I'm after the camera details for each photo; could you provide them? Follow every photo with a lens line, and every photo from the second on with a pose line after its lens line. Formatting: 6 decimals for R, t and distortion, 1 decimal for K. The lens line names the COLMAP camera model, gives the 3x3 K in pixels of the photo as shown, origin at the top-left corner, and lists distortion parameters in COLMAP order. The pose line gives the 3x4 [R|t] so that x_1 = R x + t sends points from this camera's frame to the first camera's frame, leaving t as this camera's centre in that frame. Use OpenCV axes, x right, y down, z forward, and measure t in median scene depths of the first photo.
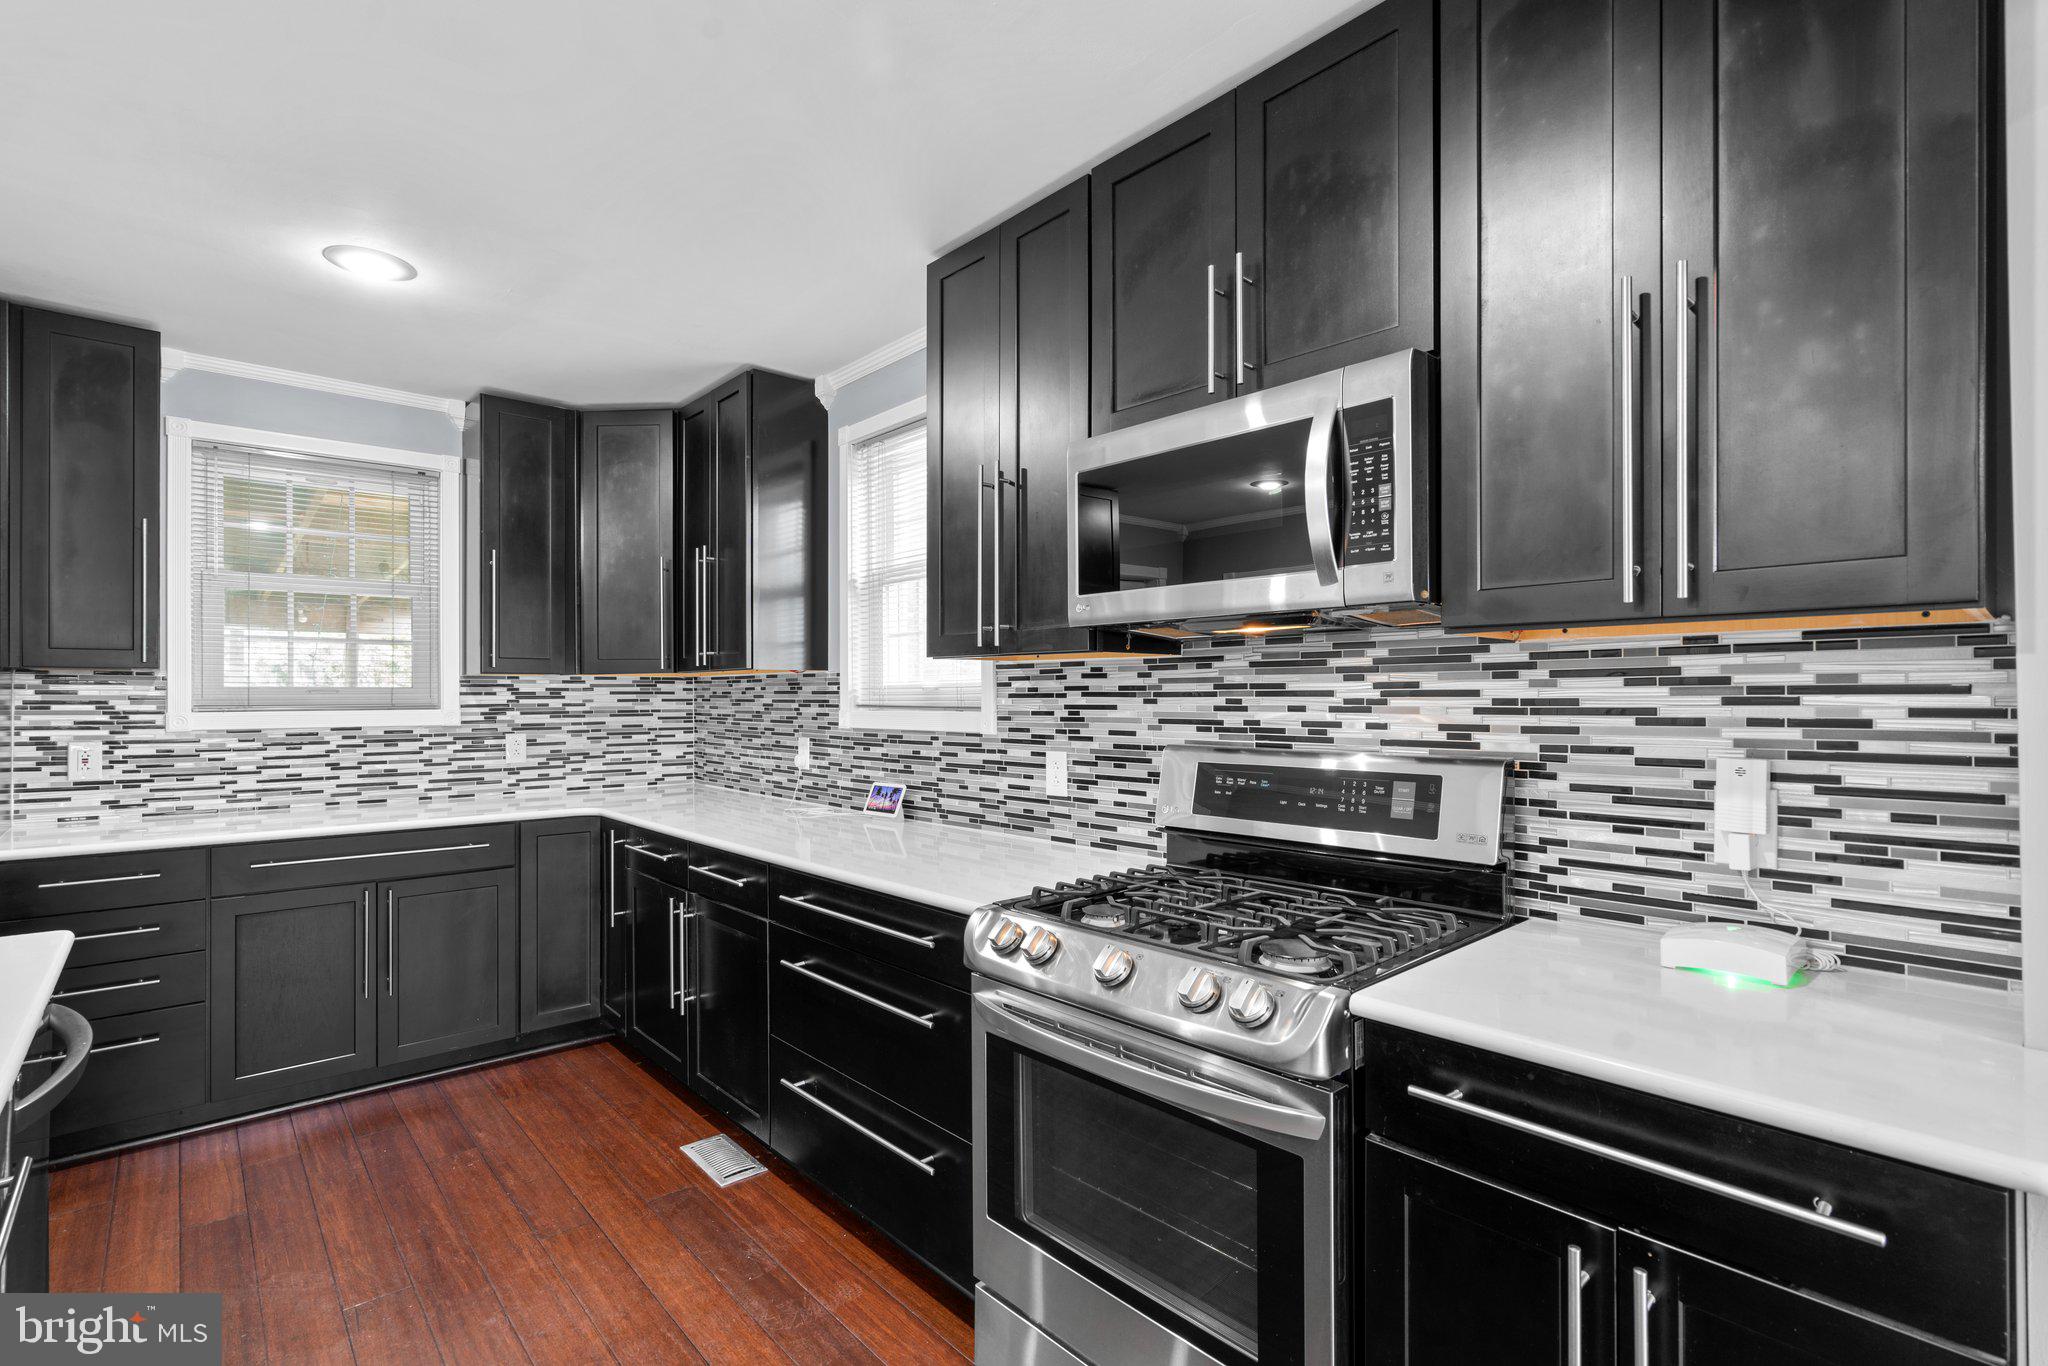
lens RADIAL K [[941.0, 0, 1013.1], [0, 941.0, 692.1], [0, 0, 1]] dist [-0.012660, 0.007946]
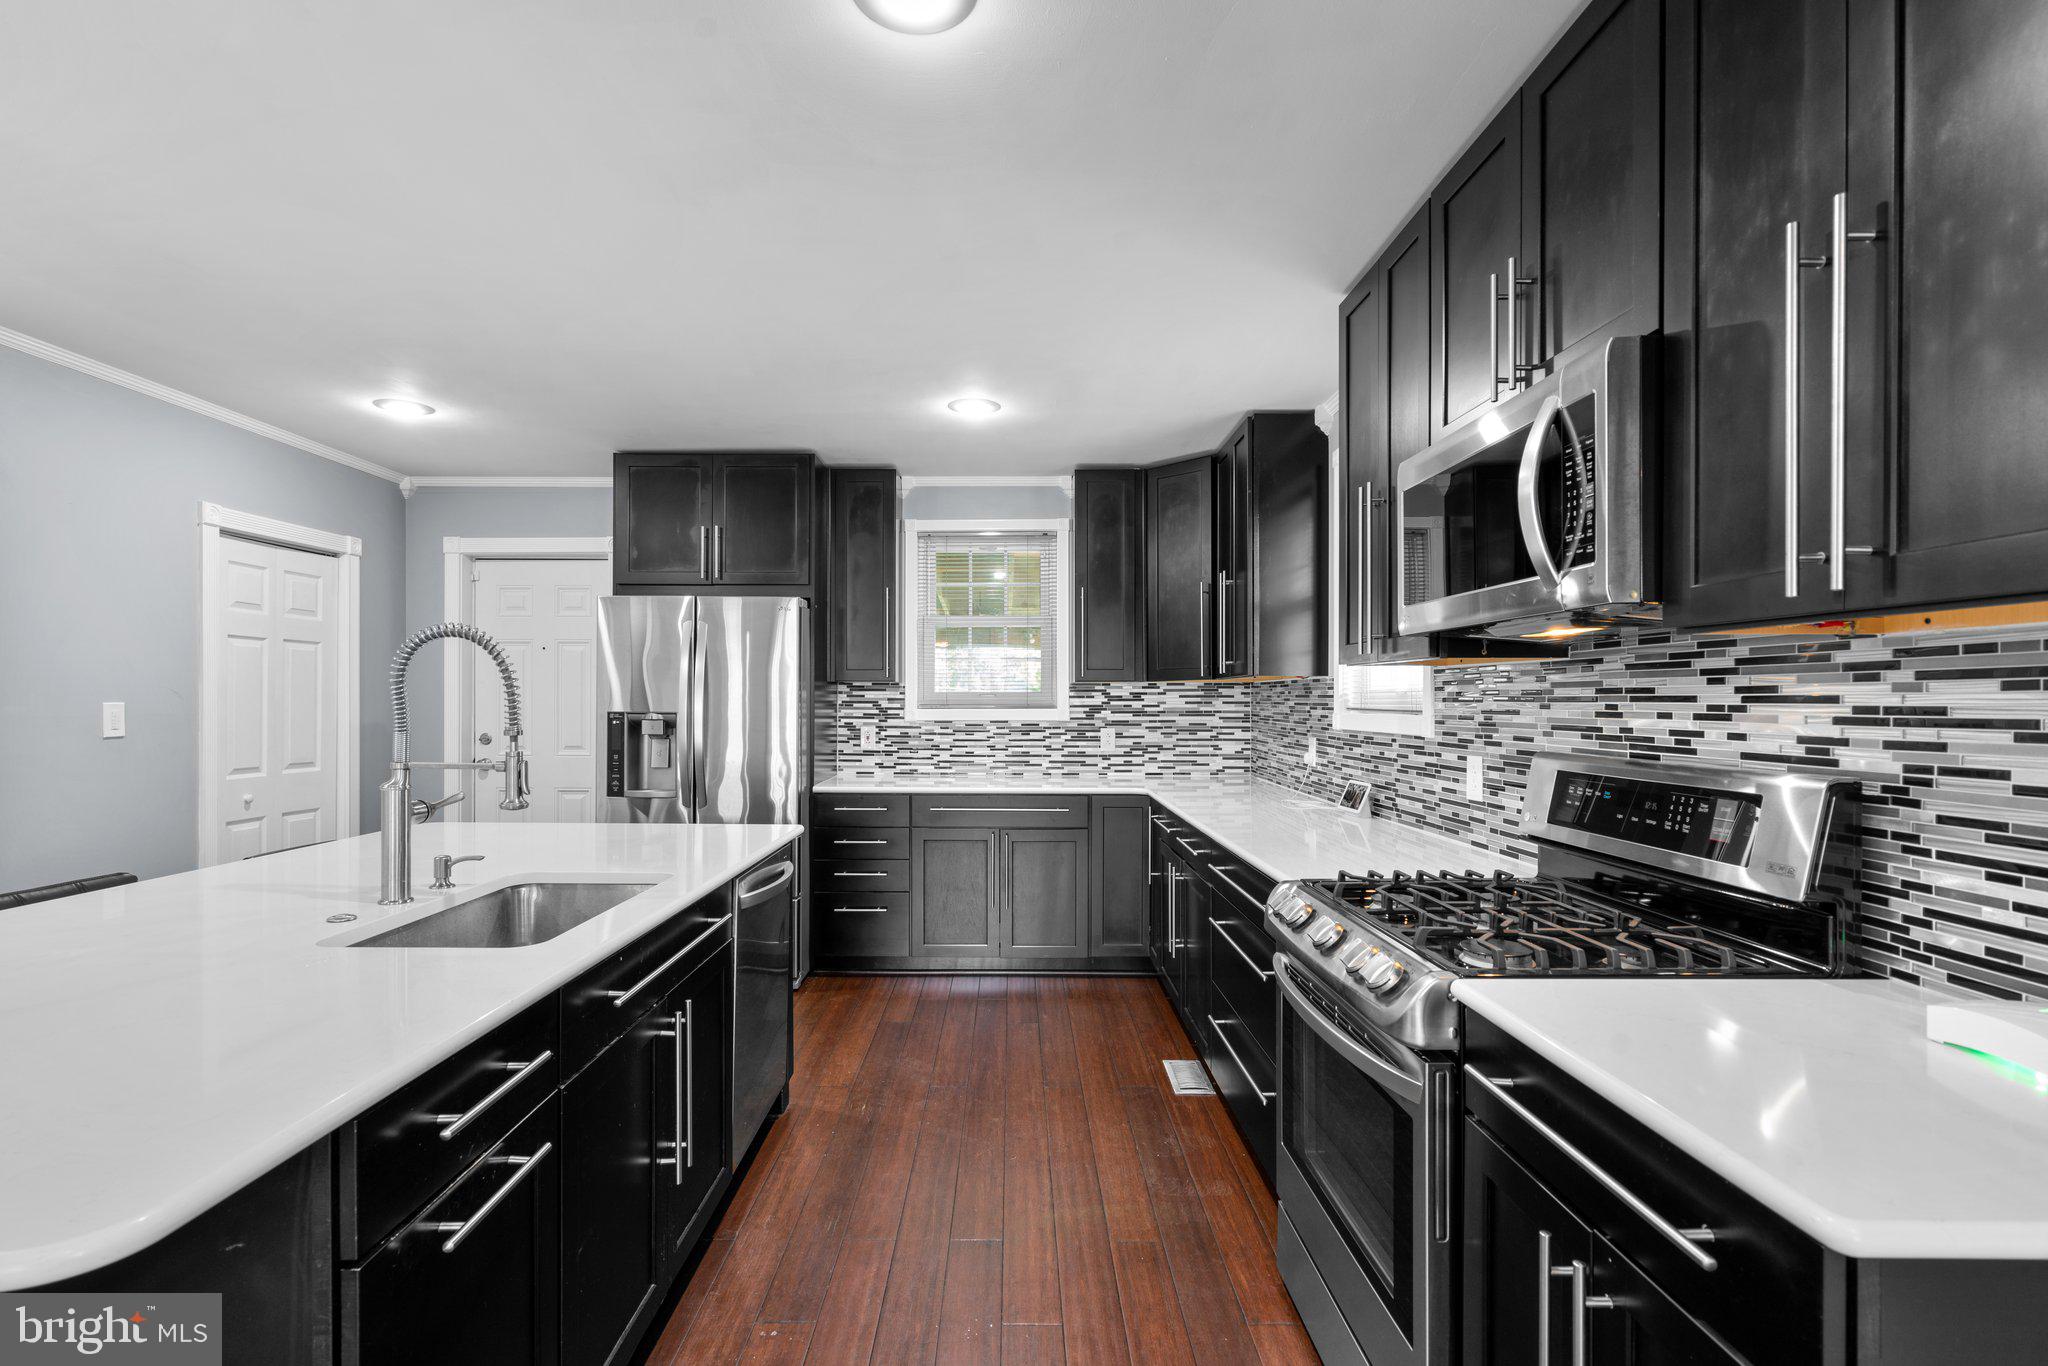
lens RADIAL K [[937.3, 0, 1012.5], [0, 937.3, 701.9], [0, 0, 1]] dist [-0.002719, 0.001269]
pose [[0.746820, 0.004817, -0.665009, 0.318298], [0.000450, 0.999970, 0.007747, -0.002039], [0.665026, -0.006085, 0.746795, -0.062389]]
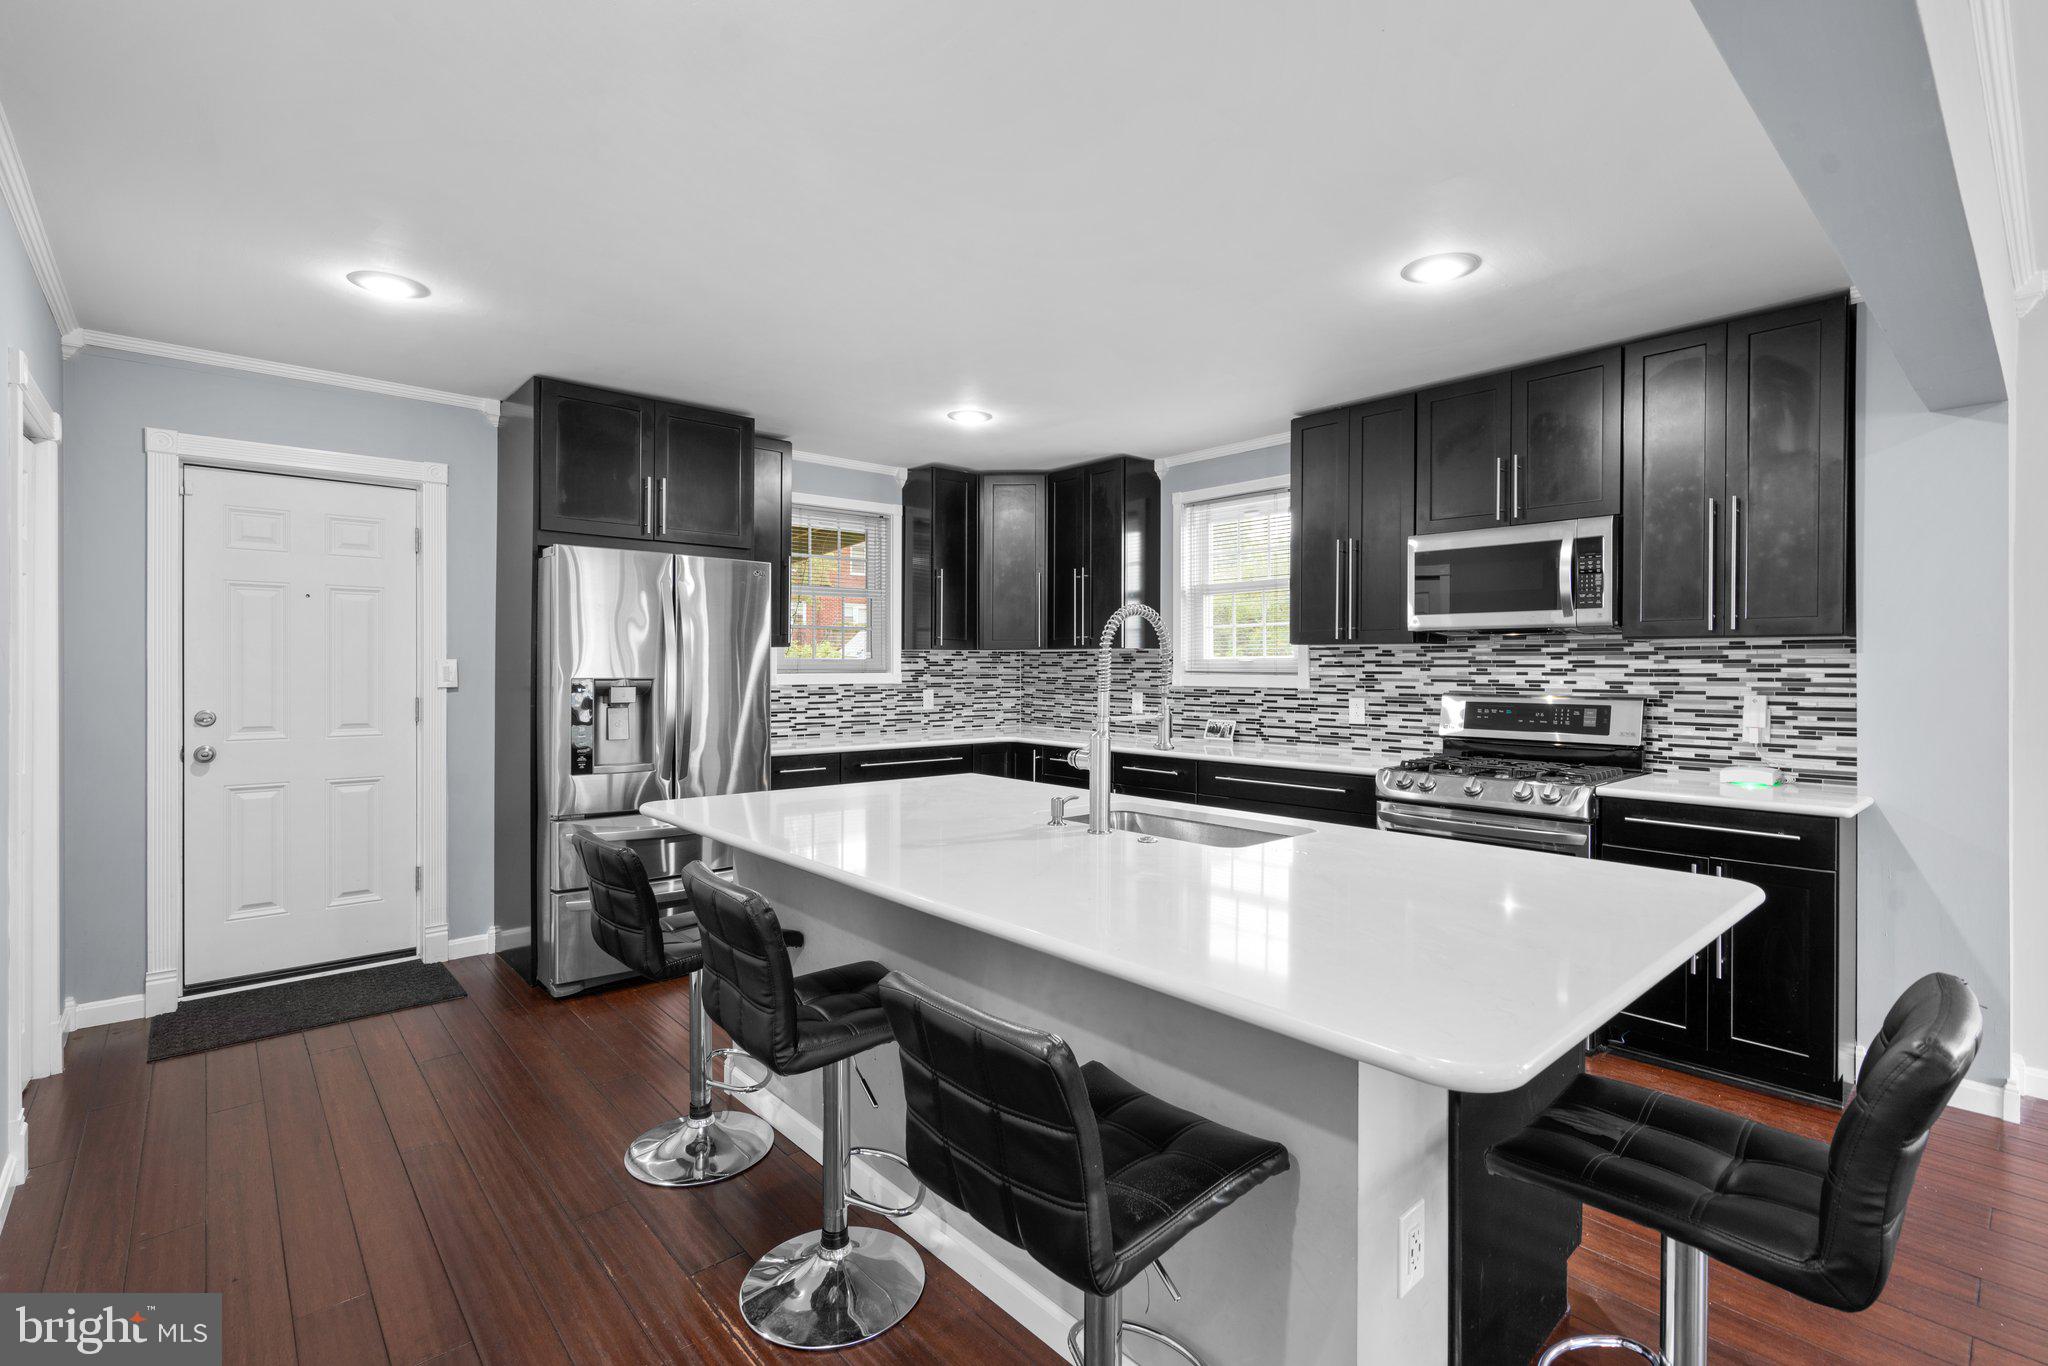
lens RADIAL K [[930.4, 0, 1022.6], [0, 930.4, 668.9], [0, 0, 1]] dist [-0.000763, 0.000589]
pose [[0.999965, 0.005263, -0.006439, -0.524378], [-0.005211, 0.999954, 0.008084, -0.001444], [0.006481, -0.008050, 0.999947, -0.674541]]
